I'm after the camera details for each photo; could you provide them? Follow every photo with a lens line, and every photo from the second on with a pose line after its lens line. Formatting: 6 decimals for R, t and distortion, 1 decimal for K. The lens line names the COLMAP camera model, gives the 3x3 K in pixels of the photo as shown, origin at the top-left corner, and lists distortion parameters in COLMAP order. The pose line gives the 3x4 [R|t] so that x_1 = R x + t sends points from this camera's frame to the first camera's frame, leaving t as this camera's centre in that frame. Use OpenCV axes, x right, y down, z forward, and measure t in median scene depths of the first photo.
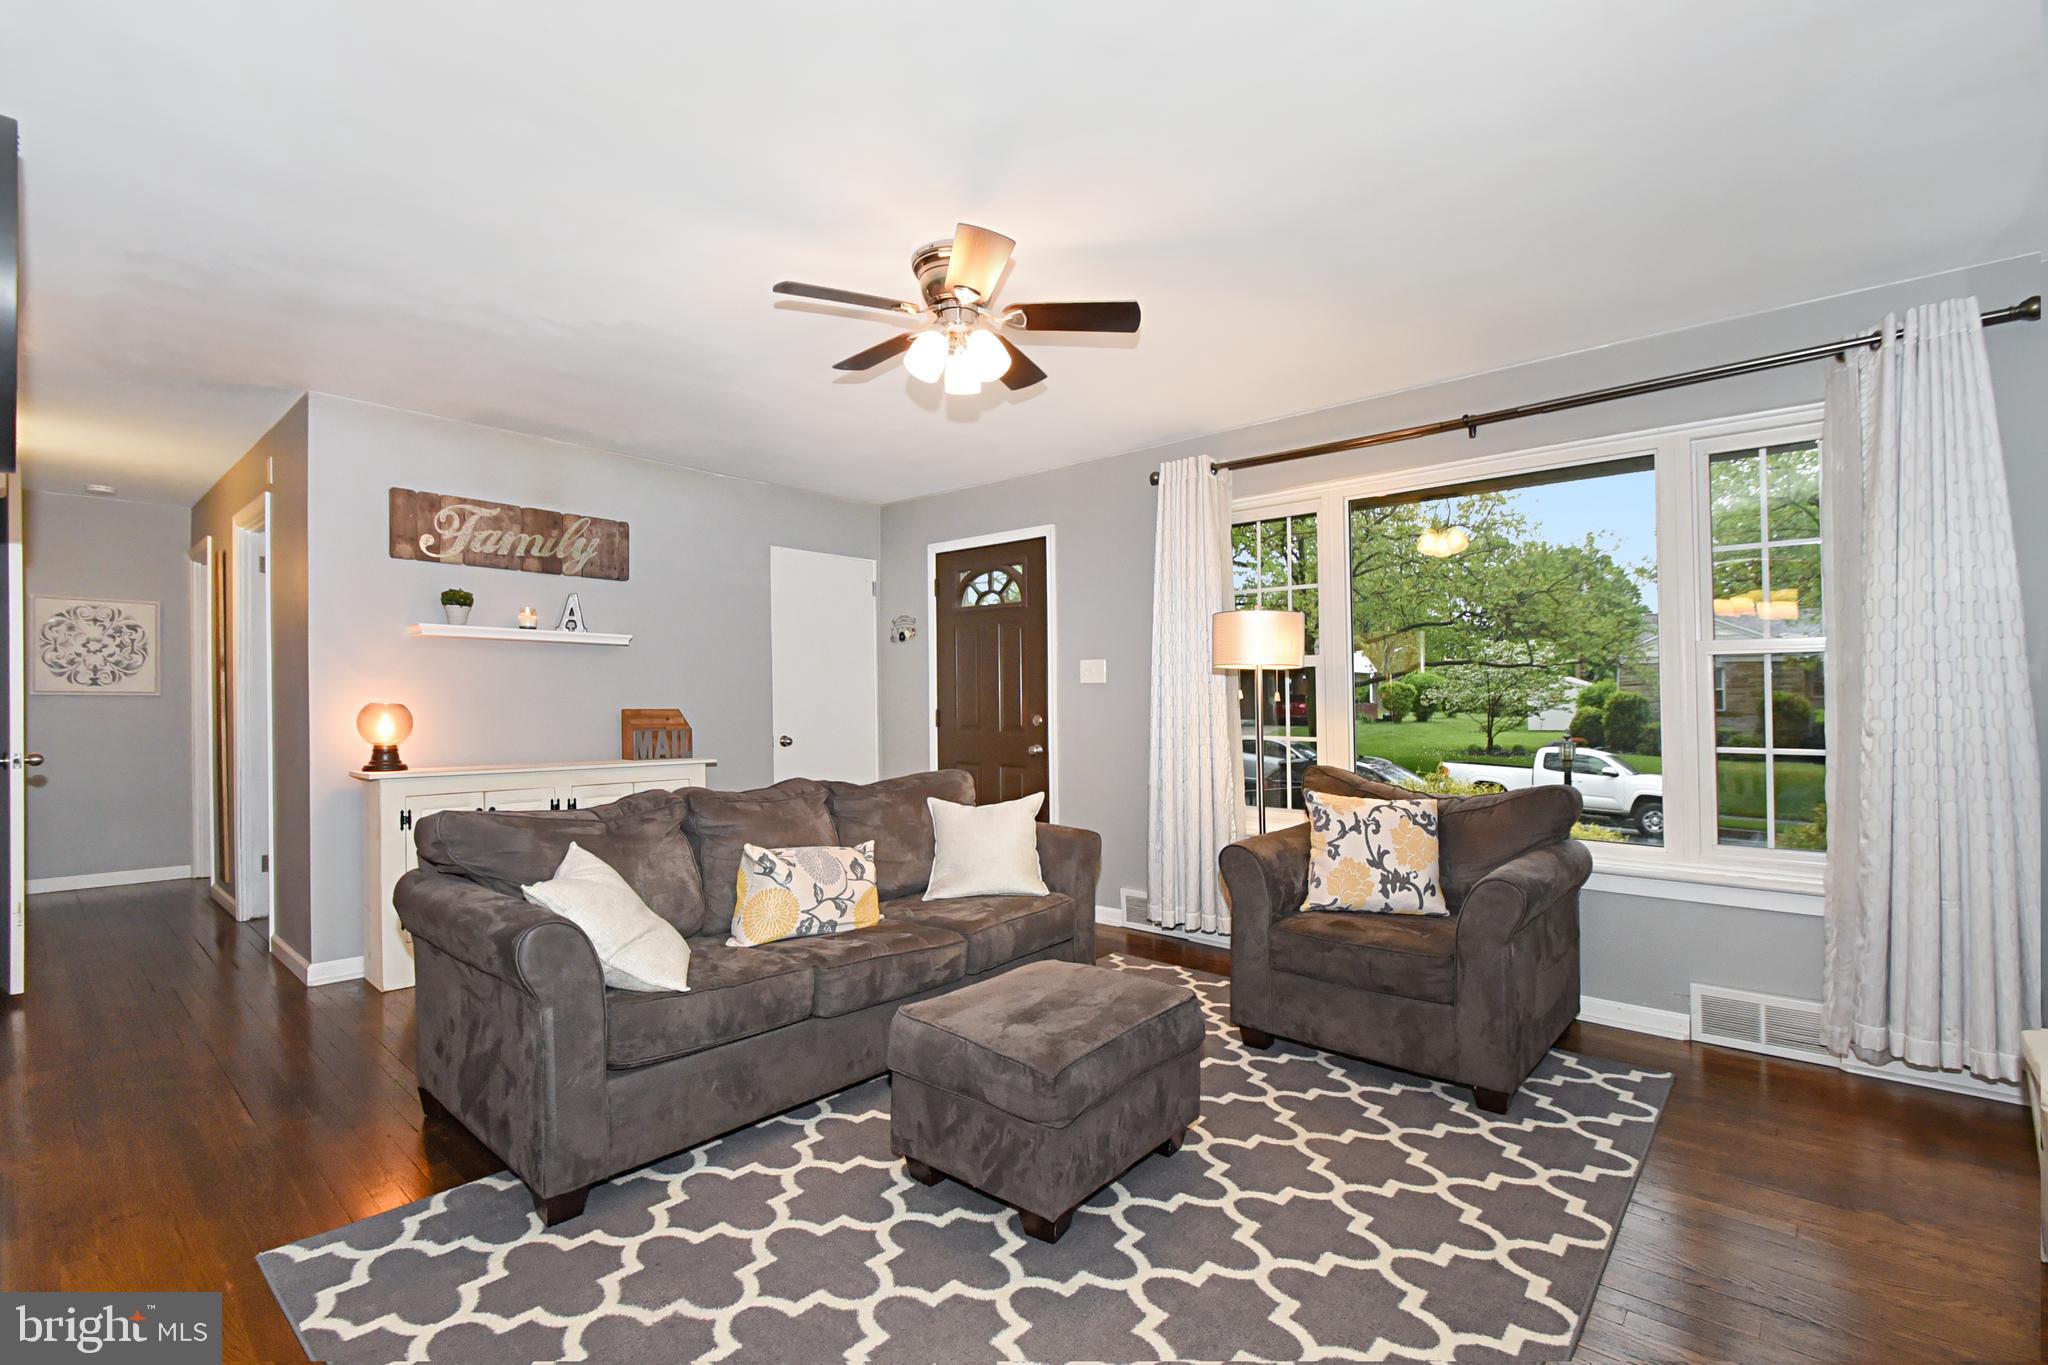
lens RADIAL K [[913.5, 0, 1044.6], [0, 913.5, 689.5], [0, 0, 1]] dist [-0.002341, -0.001069]
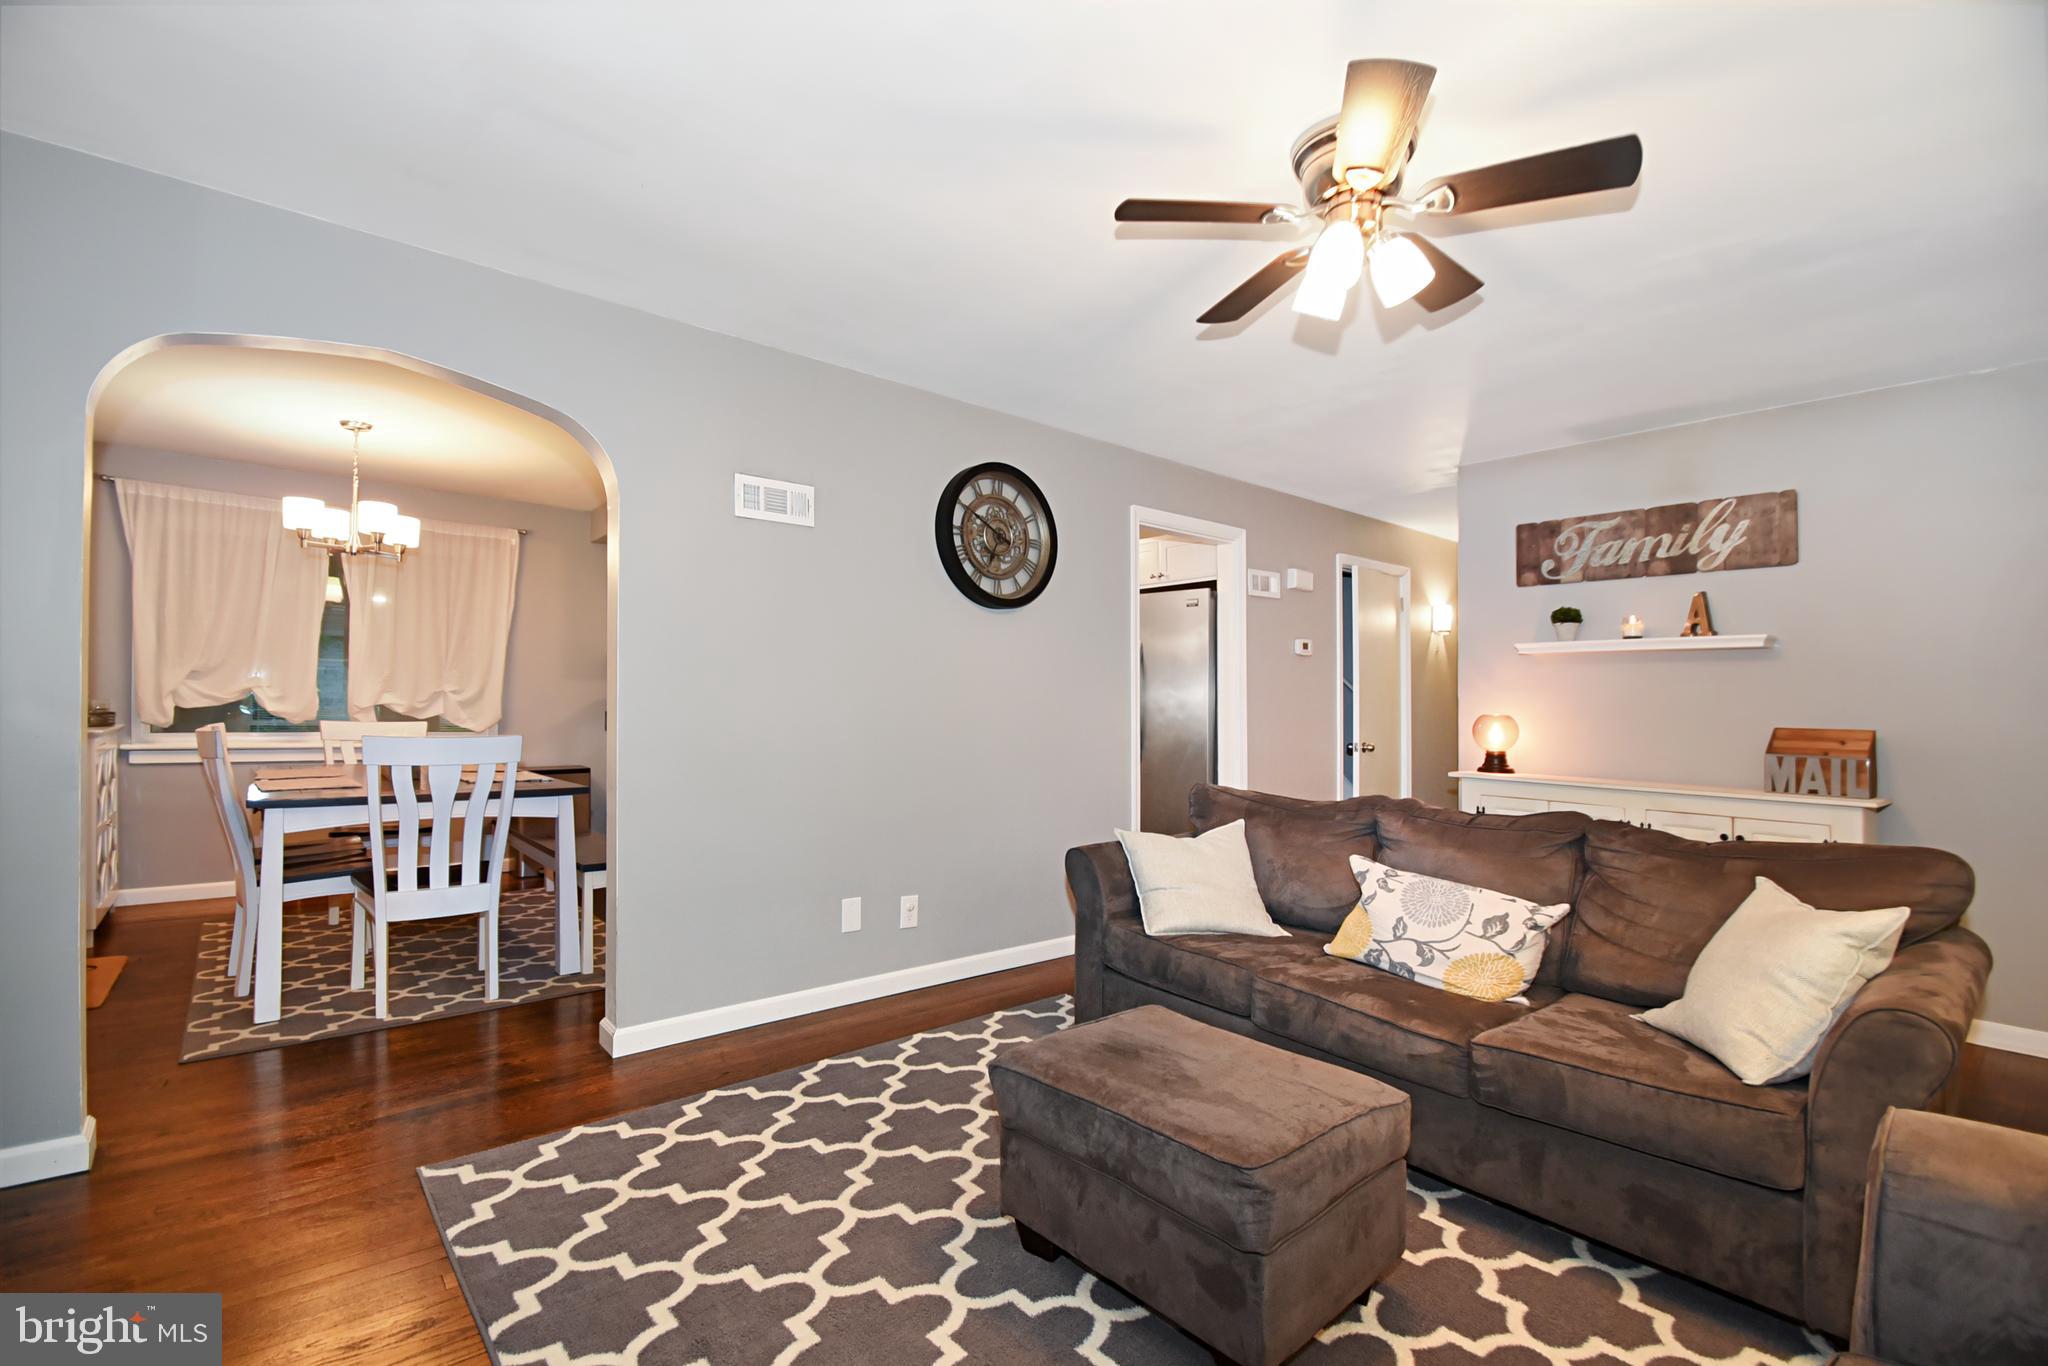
lens RADIAL K [[913.5, 0, 1034.1], [0, 913.5, 696.1], [0, 0, 1]] dist [-0.002341, -0.001069]
pose [[-0.140642, -0.015456, -0.989940, 0.451686], [-0.005712, 0.999874, -0.014799, 0.010520], [0.990044, 0.003573, -0.140713, 0.520405]]
